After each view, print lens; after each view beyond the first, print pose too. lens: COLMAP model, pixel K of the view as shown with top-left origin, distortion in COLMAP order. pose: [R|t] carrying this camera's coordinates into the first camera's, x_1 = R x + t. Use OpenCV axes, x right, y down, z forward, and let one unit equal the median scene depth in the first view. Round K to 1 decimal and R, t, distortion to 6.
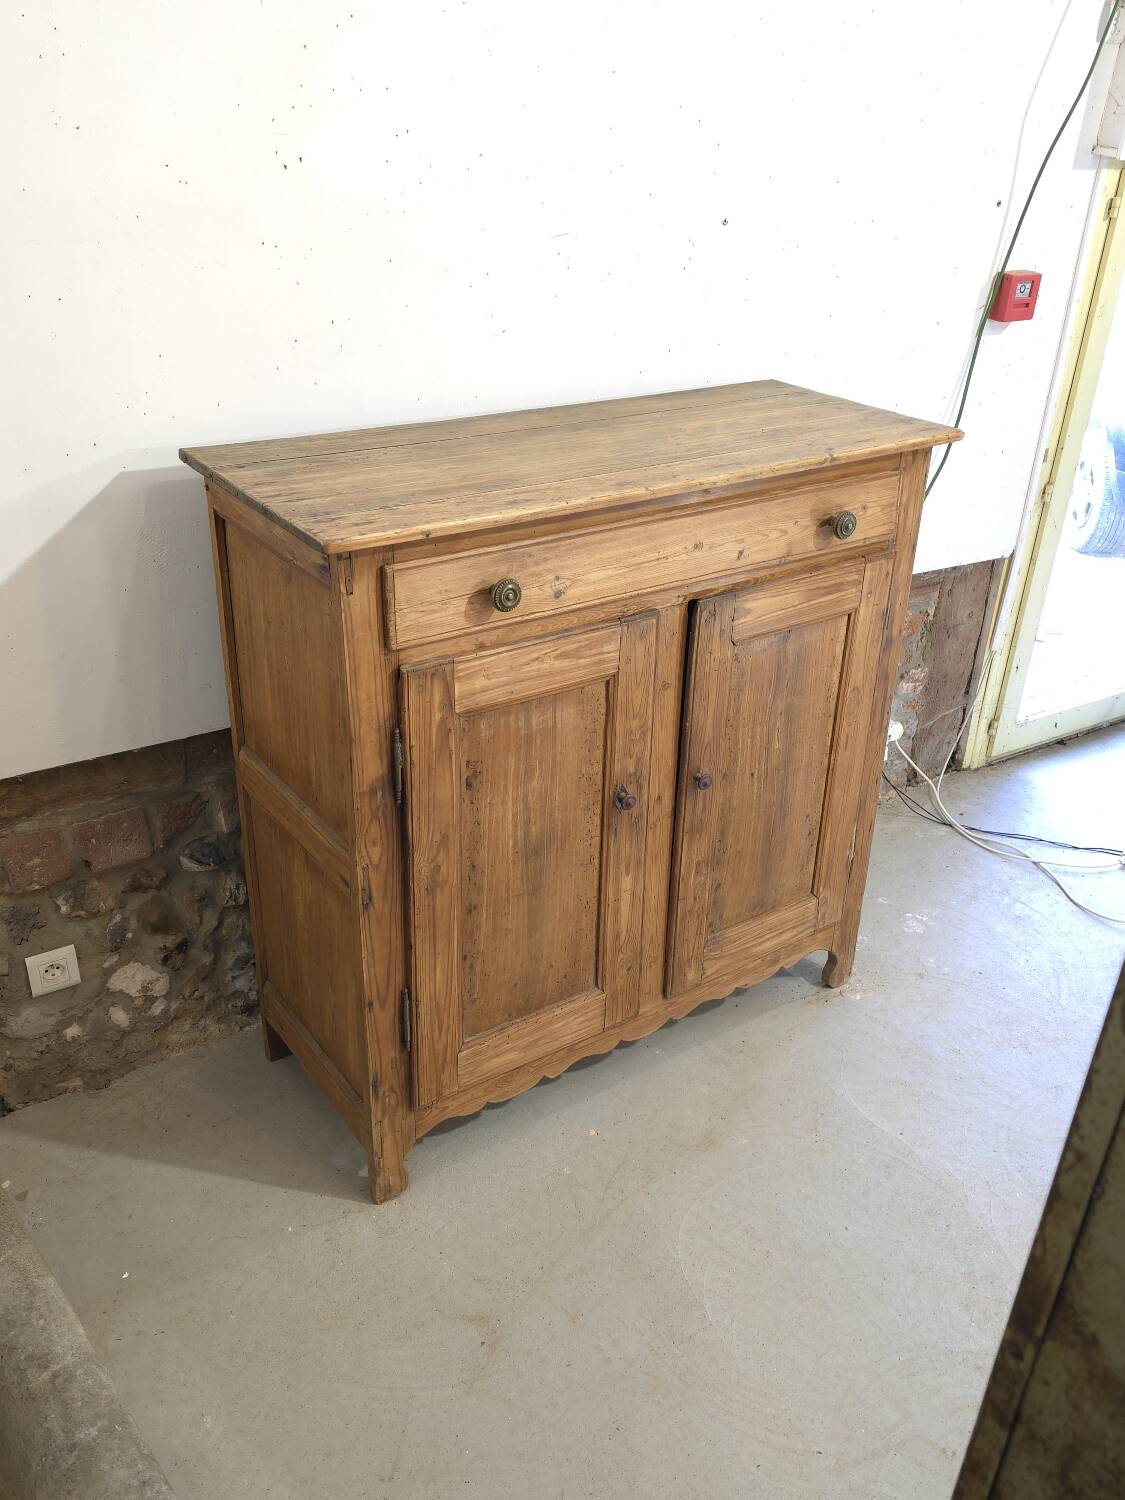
lens RADIAL K [[1314.1, 0, 567.6], [0, 1314.1, 758.1], [0, 0, 1]] dist [0.094151, -0.128791]
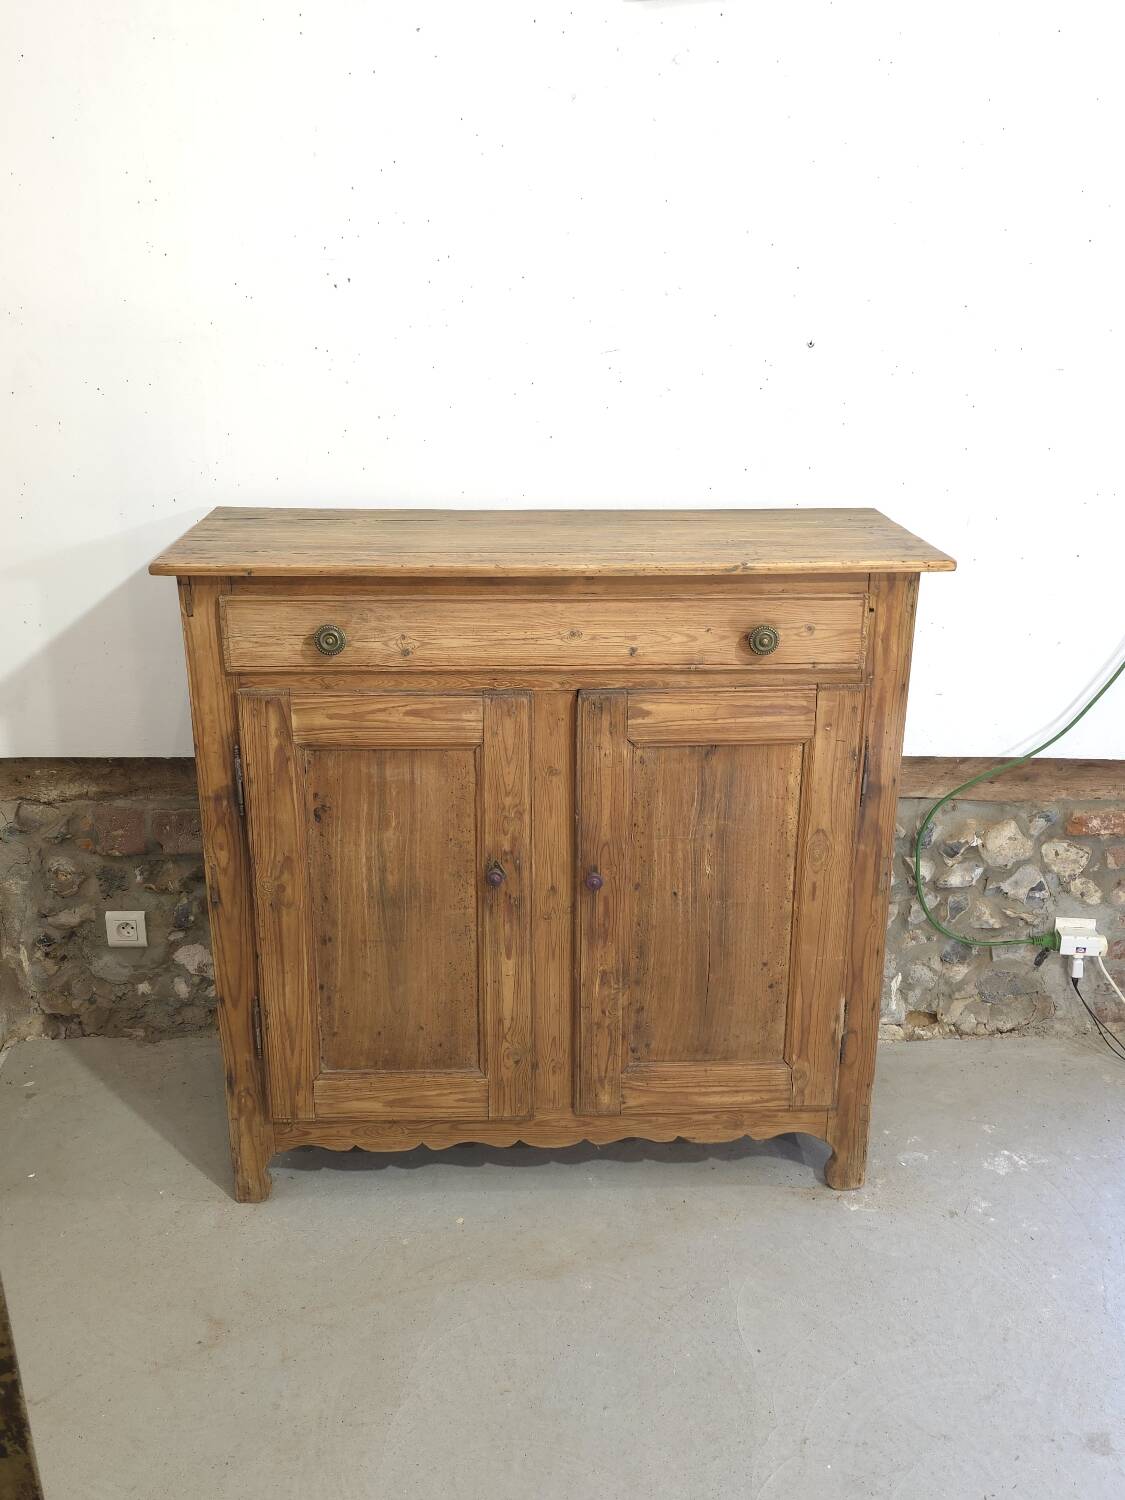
lens RADIAL K [[1314.1, 0, 562.8], [0, 1314.1, 751.9], [0, 0, 1]] dist [0.094151, -0.128791]
pose [[0.837108, 0.158898, -0.523452, 0.605902], [-0.230985, 0.970068, -0.074921, 0.003122], [0.495880, 0.183627, 0.848755, 0.158187]]
